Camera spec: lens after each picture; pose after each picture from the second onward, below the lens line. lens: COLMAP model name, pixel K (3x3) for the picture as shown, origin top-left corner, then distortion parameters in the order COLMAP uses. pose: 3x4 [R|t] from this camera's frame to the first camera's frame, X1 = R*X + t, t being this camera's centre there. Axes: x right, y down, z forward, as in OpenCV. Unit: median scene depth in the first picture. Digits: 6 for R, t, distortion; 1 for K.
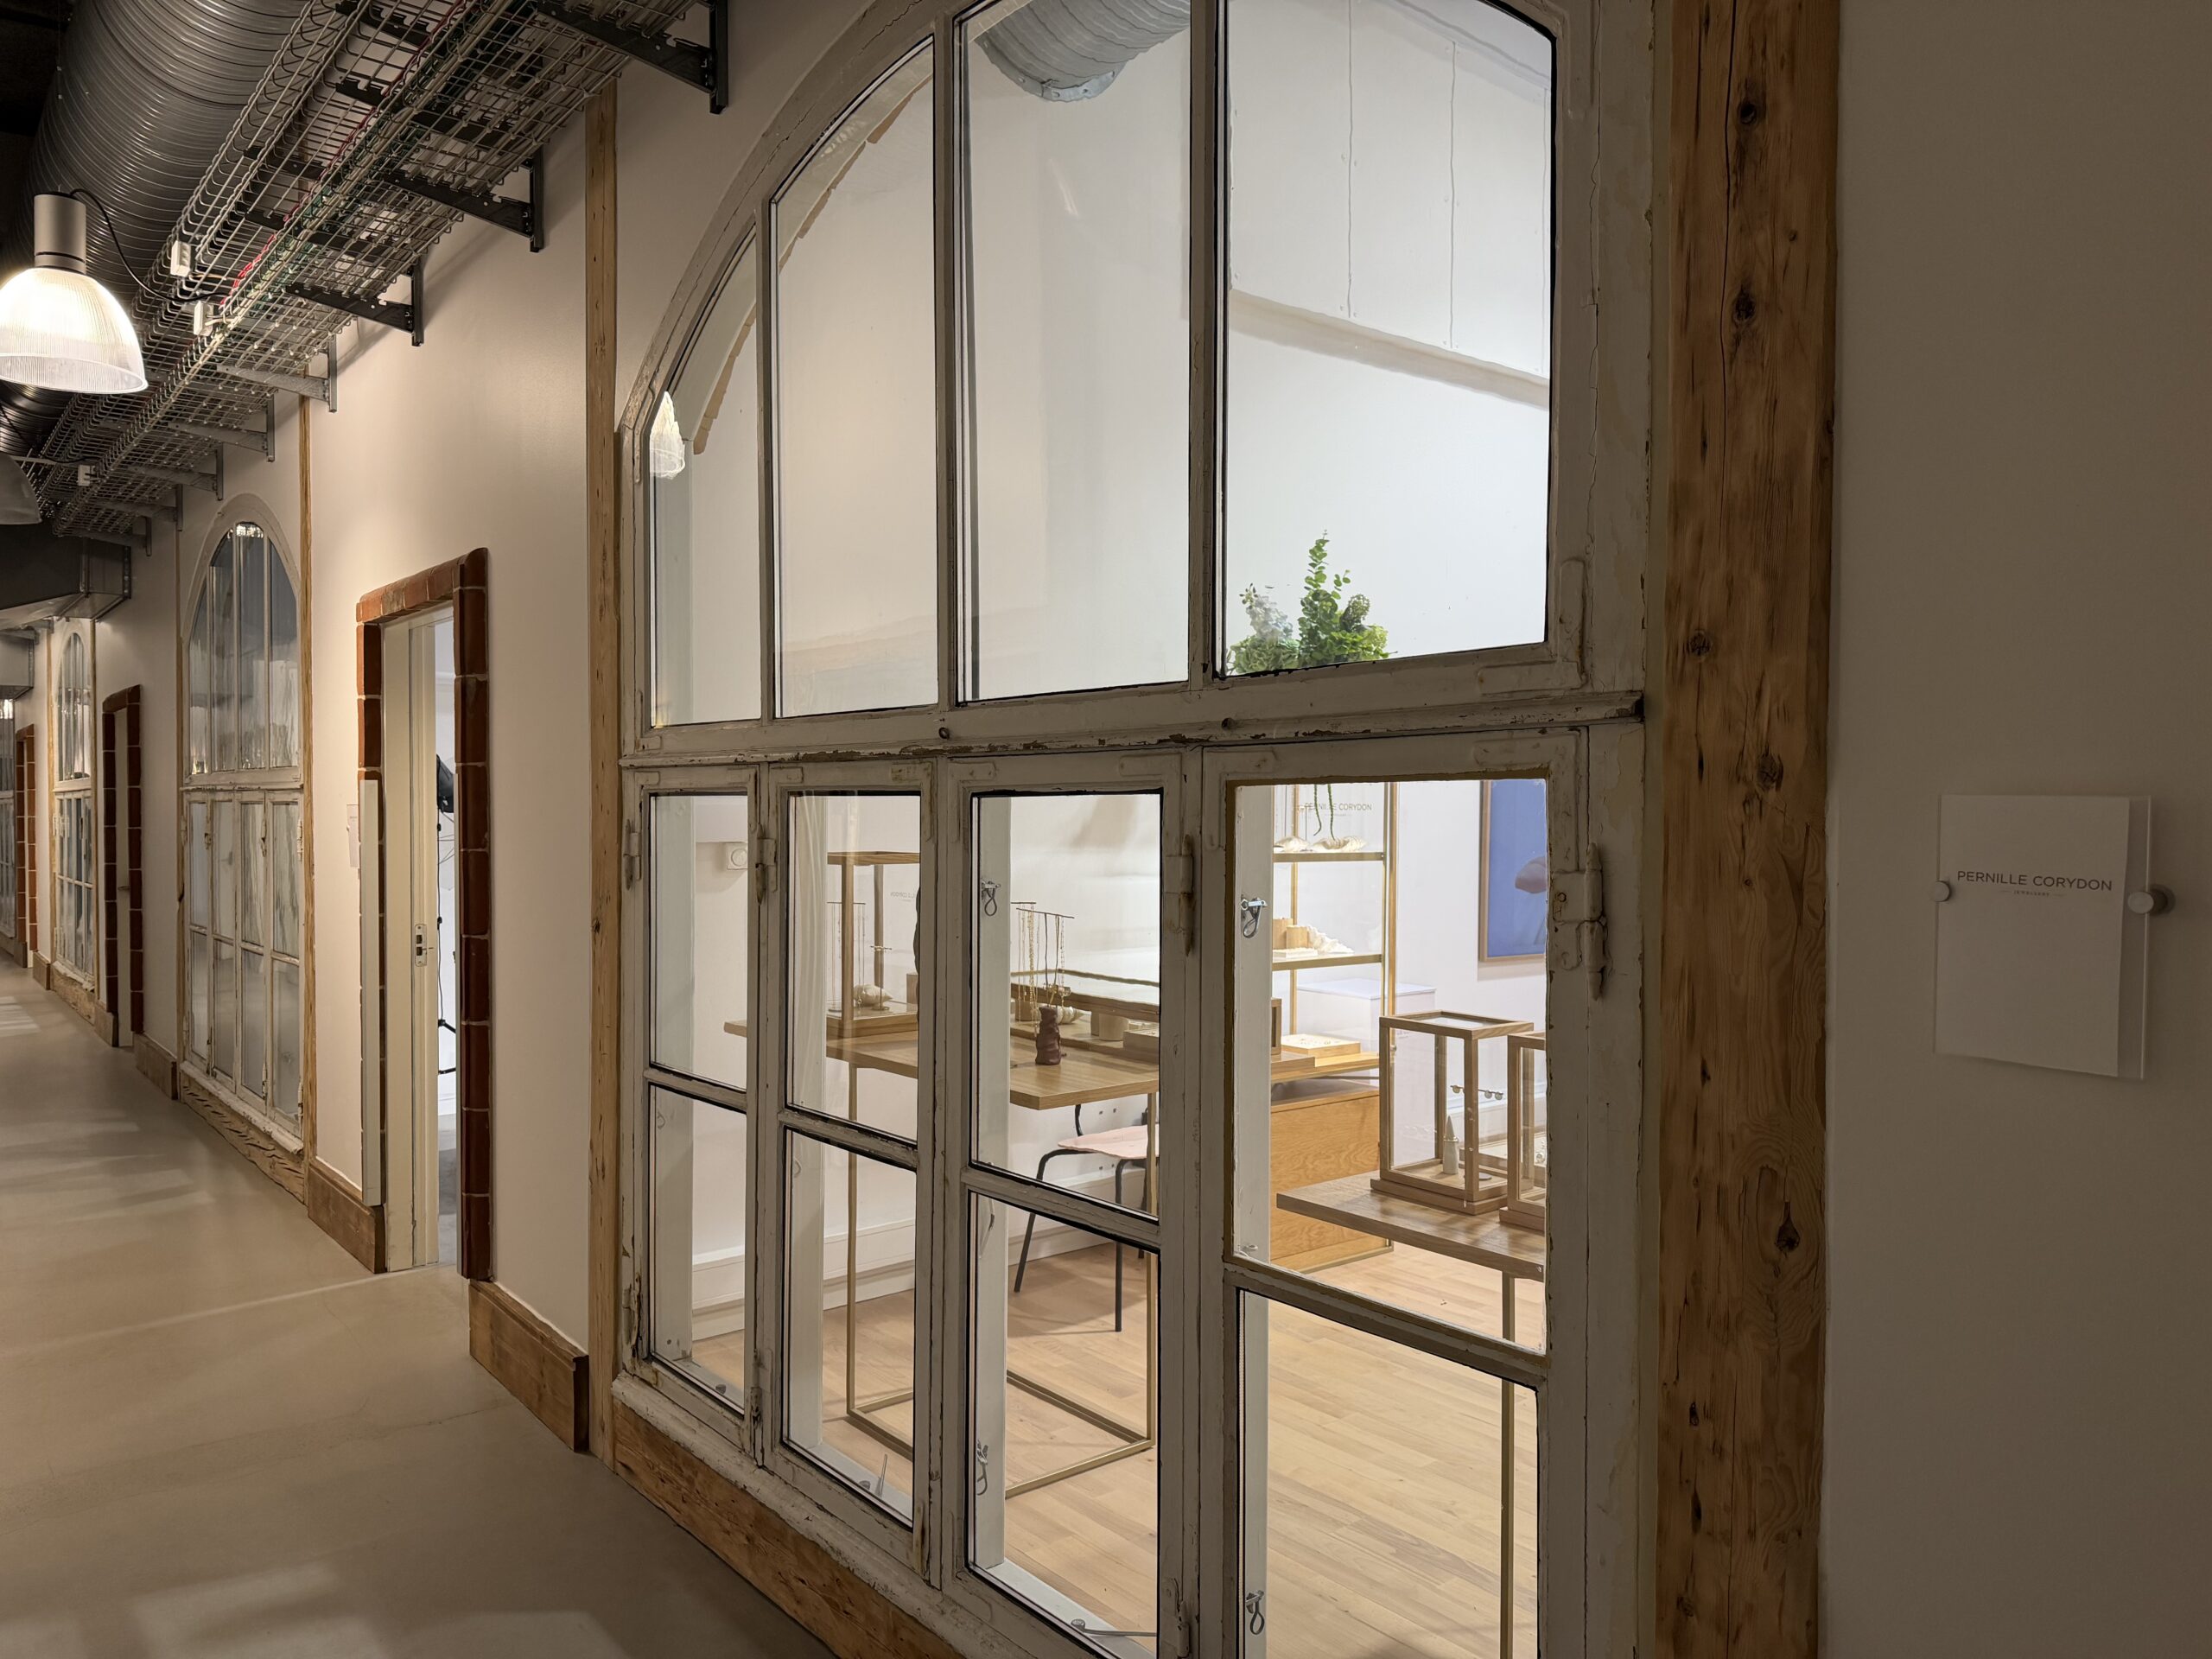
lens RADIAL K [[1539.8, 0, 1106.0], [0, 1539.8, 829.5], [0, 0, 1]] dist [0.000288, -0.000163]
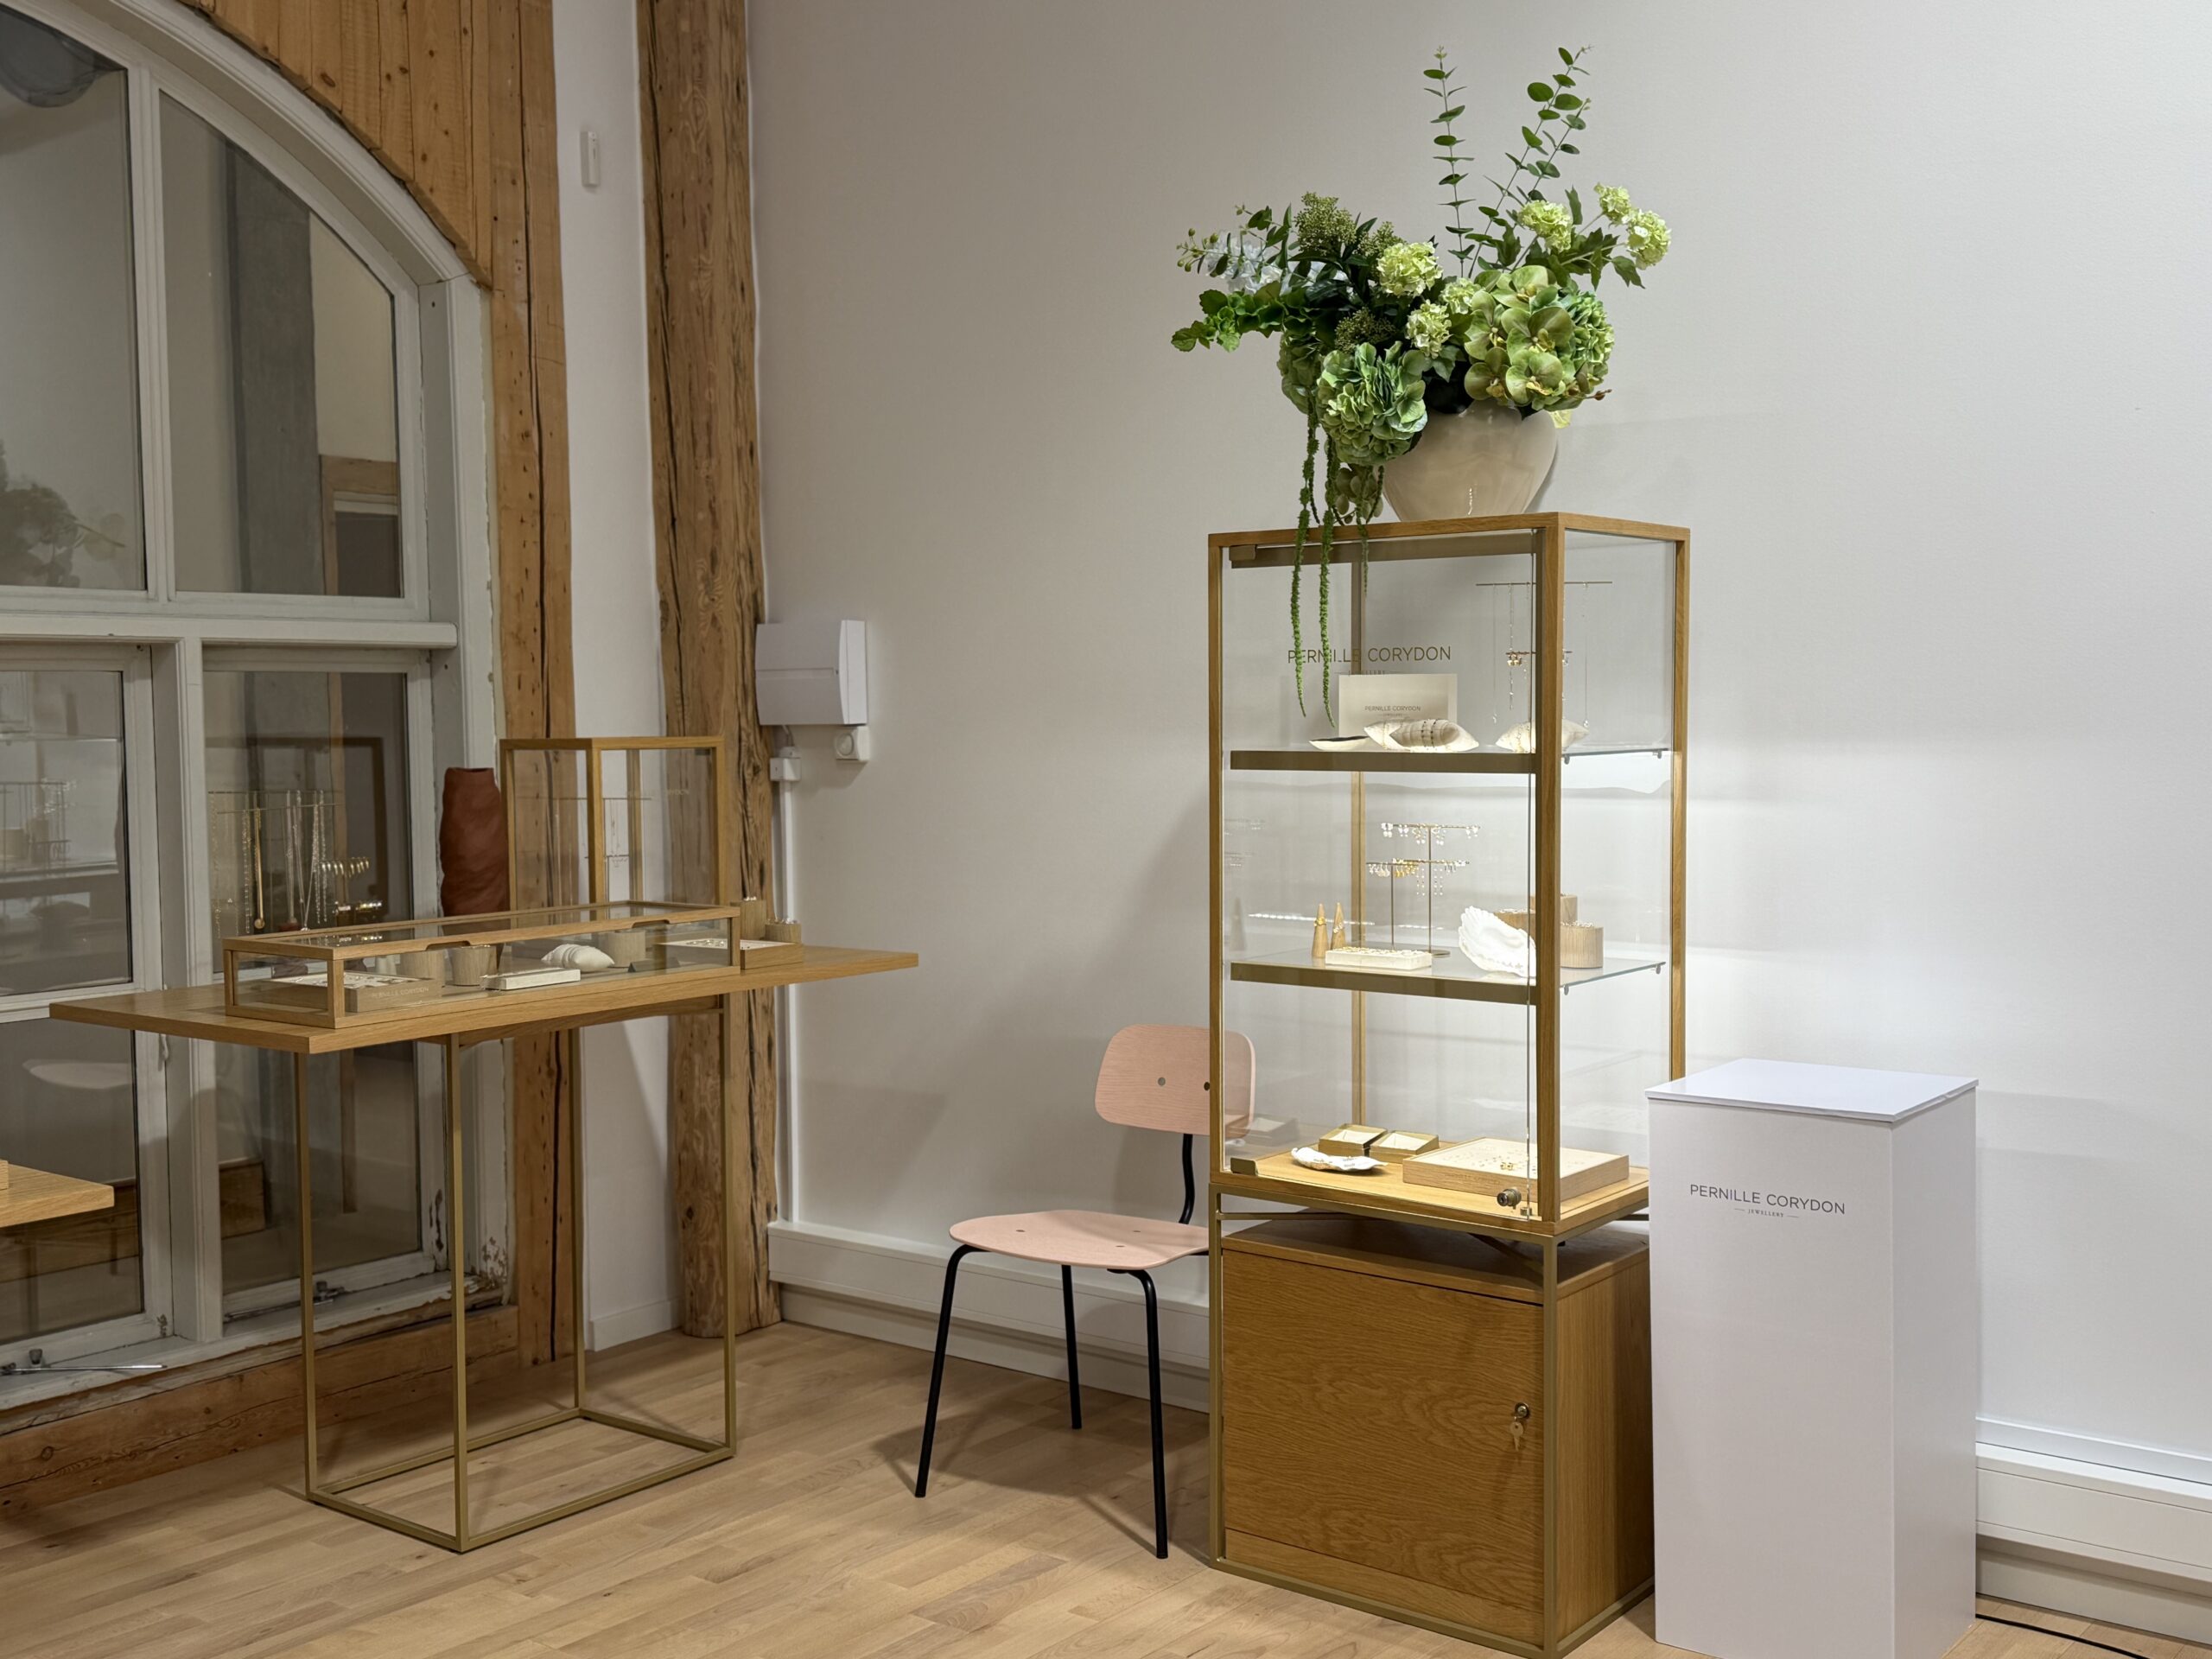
lens RADIAL K [[2284.1, 0, 1106.0], [0, 2284.1, 829.5], [0, 0, 1]] dist [0.188127, -0.431993]
pose [[0.212141, 0.045972, -0.976157, 1.042361], [-0.000060, 0.998893, 0.047030, 0.006718], [0.977239, -0.009918, 0.211909, 0.964438]]
